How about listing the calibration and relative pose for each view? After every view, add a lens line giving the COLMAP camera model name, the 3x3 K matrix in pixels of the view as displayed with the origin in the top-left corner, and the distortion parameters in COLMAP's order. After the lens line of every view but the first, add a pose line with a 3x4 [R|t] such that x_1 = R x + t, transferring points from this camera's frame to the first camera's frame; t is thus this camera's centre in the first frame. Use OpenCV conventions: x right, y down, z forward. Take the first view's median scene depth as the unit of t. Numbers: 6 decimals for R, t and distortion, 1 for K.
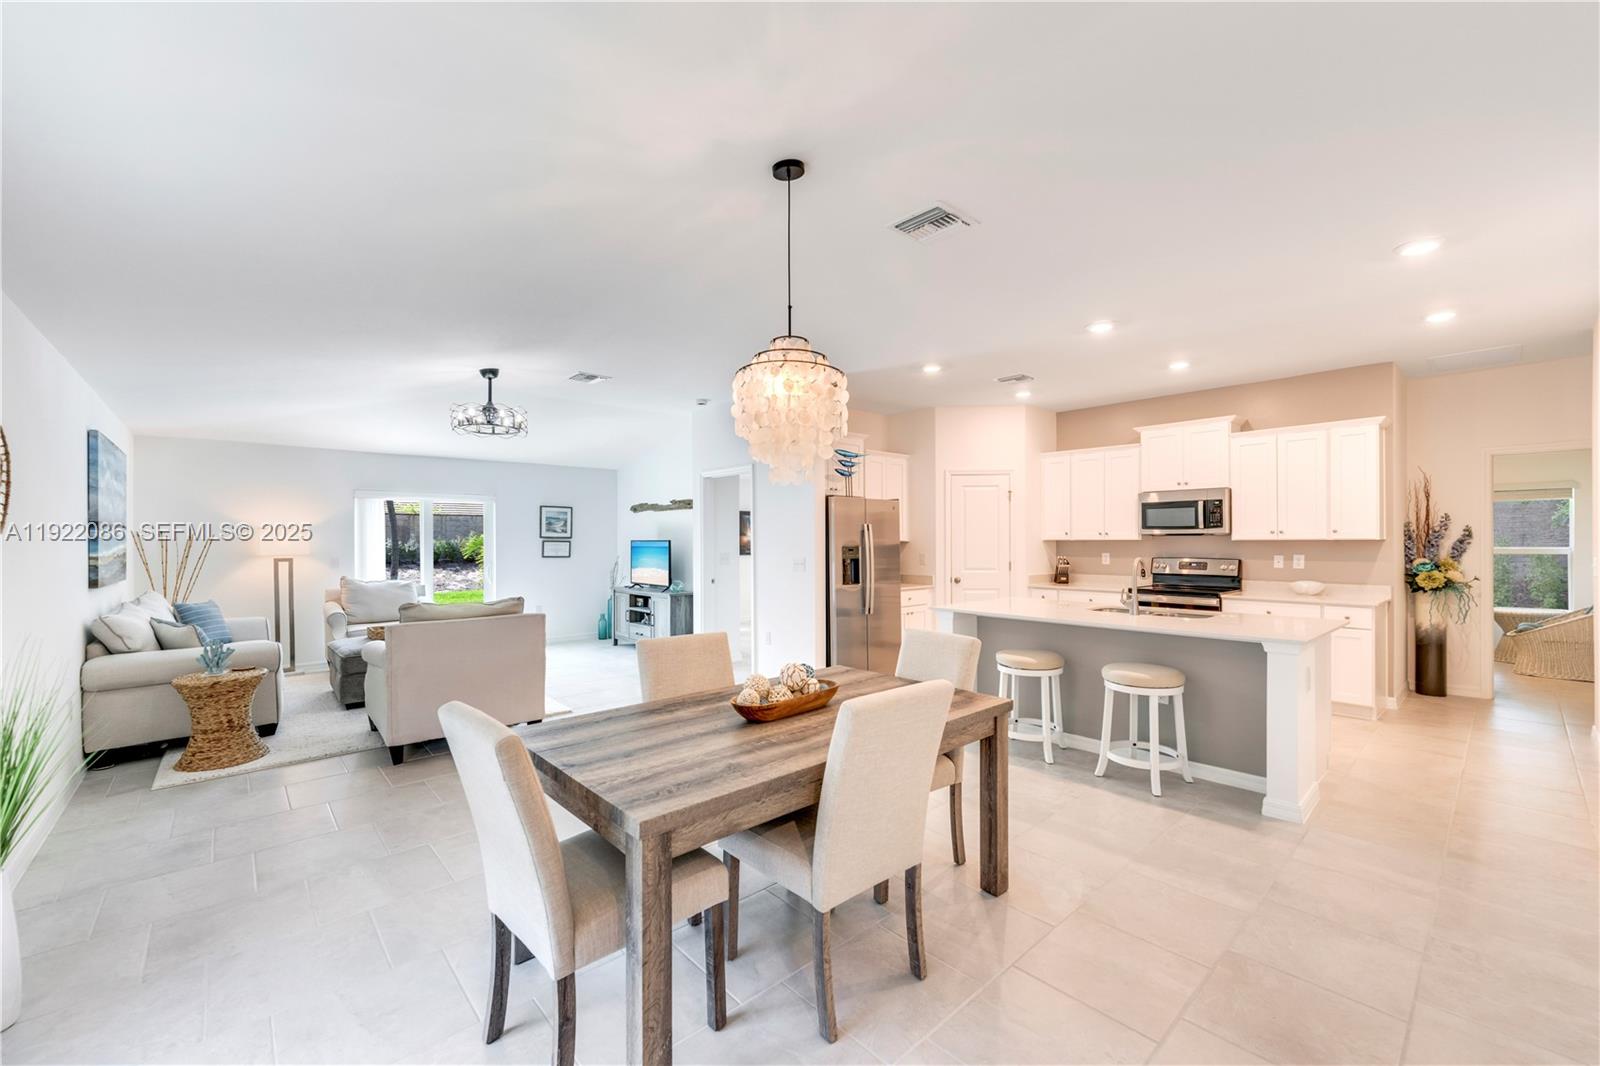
lens RADIAL K [[645.0, 0, 796.9], [0, 645.0, 540.4], [0, 0, 1]] dist [-0.000328, 0.000384]
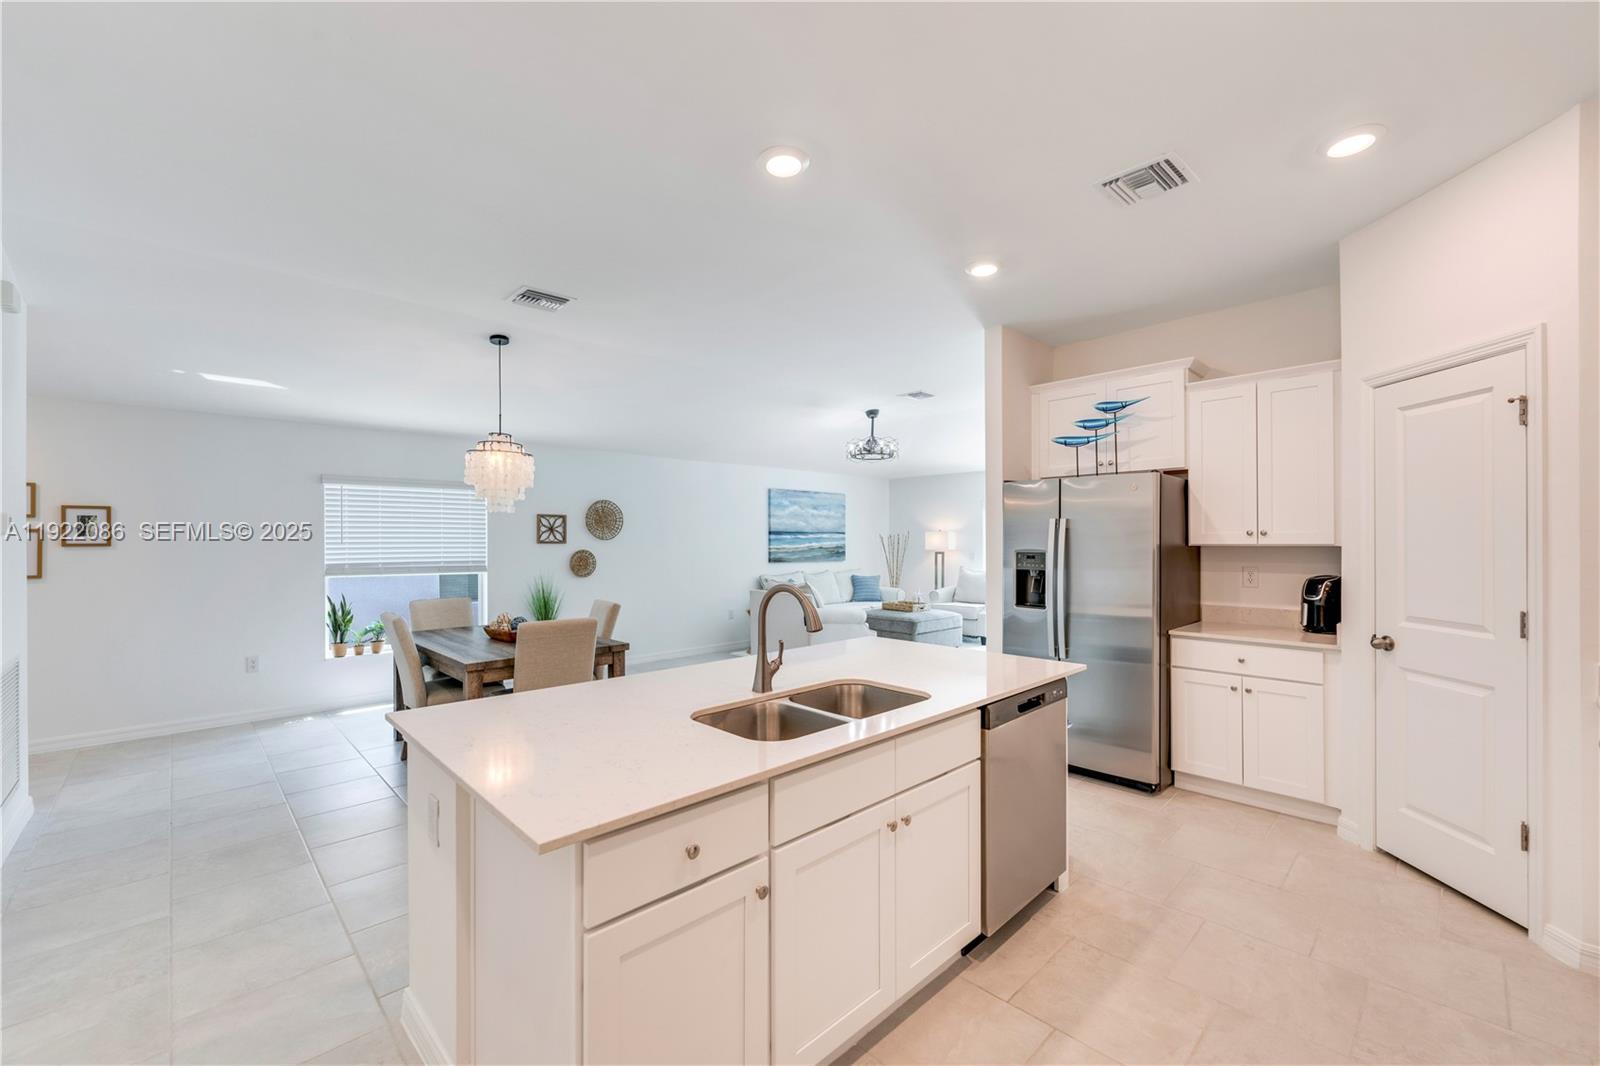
lens RADIAL K [[645.0, 0, 801.2], [0, 645.0, 538.3], [0, 0, 1]] dist [-0.000328, 0.000384]
pose [[0.039271, 0.001551, -0.999227, 0.789043], [0.001849, 0.999997, 0.001625, -0.007165], [0.999227, -0.001912, 0.039268, 0.760861]]
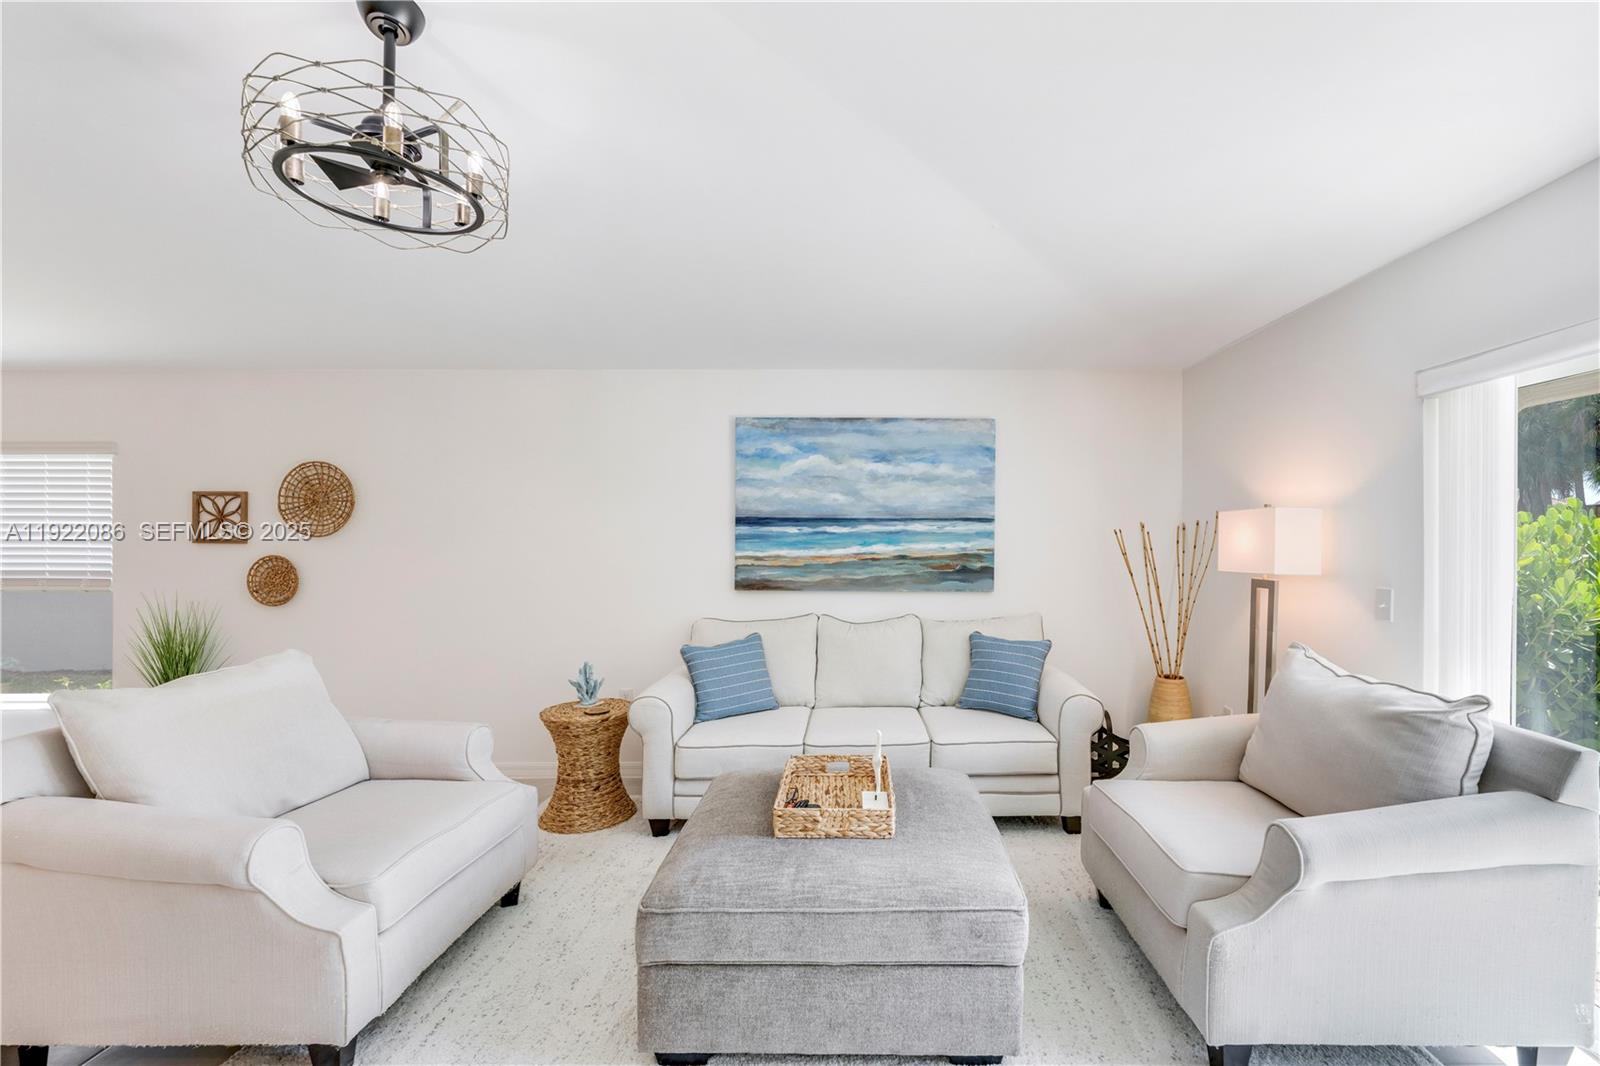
lens RADIAL K [[690.7, 0, 847.3], [0, 690.7, 523.7], [0, 0, 1]] dist [0.001490, -0.001126]
pose [[-0.648625, -0.008096, -0.761065, -0.329275], [0.003624, 0.999899, -0.013725, -0.004734], [0.761099, -0.011661, -0.648530, 1.311713]]
